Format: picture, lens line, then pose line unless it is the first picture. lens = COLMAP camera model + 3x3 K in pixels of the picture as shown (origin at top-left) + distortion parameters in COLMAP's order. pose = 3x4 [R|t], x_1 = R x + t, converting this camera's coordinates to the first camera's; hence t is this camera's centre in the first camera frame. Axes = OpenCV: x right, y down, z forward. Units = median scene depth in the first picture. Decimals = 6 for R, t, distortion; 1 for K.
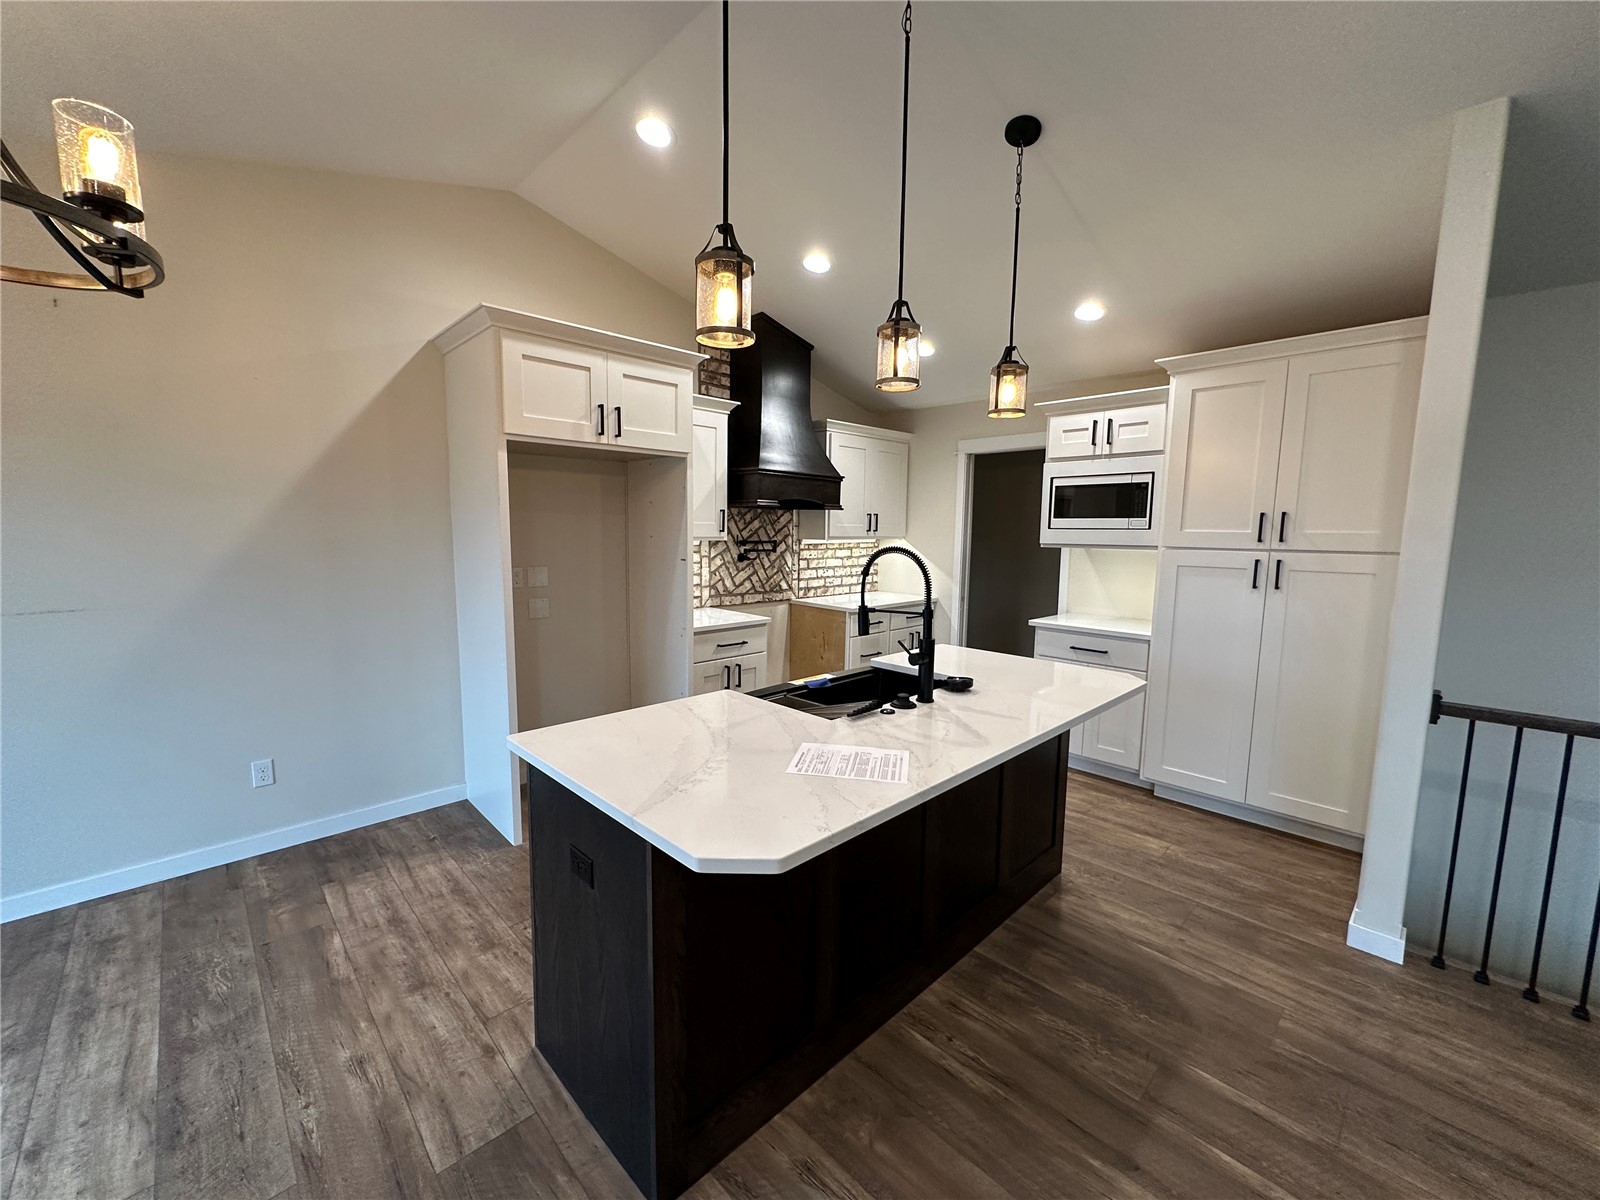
lens RADIAL K [[638.4, 0, 798.6], [0, 638.4, 600.3], [0, 0, 1]] dist [-0.002653, 0.000263]
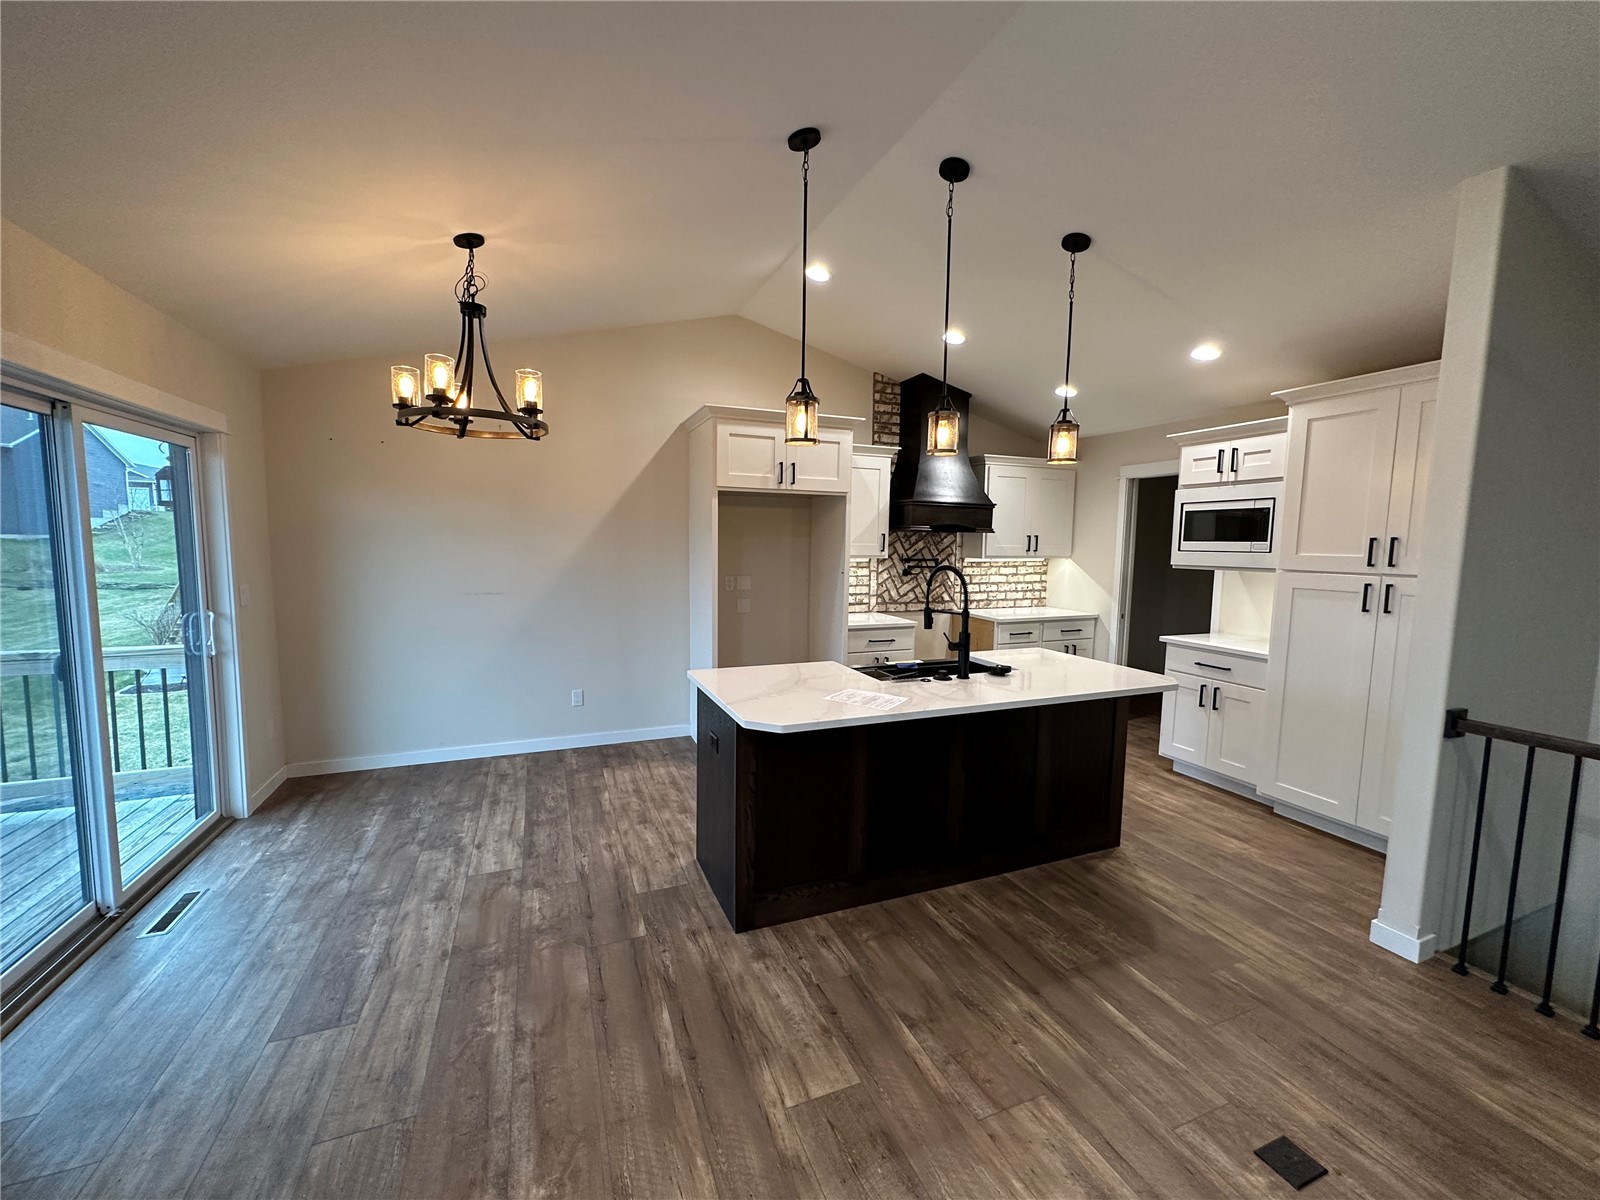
lens RADIAL K [[638.4, 0, 798.6], [0, 638.4, 600.3], [0, 0, 1]] dist [-0.002653, 0.000263]
pose [[0.926489, 0.035656, -0.374628, 0.329793], [-0.044602, 0.998889, -0.015233, 0.023830], [0.373669, 0.030822, 0.927050, -0.357522]]
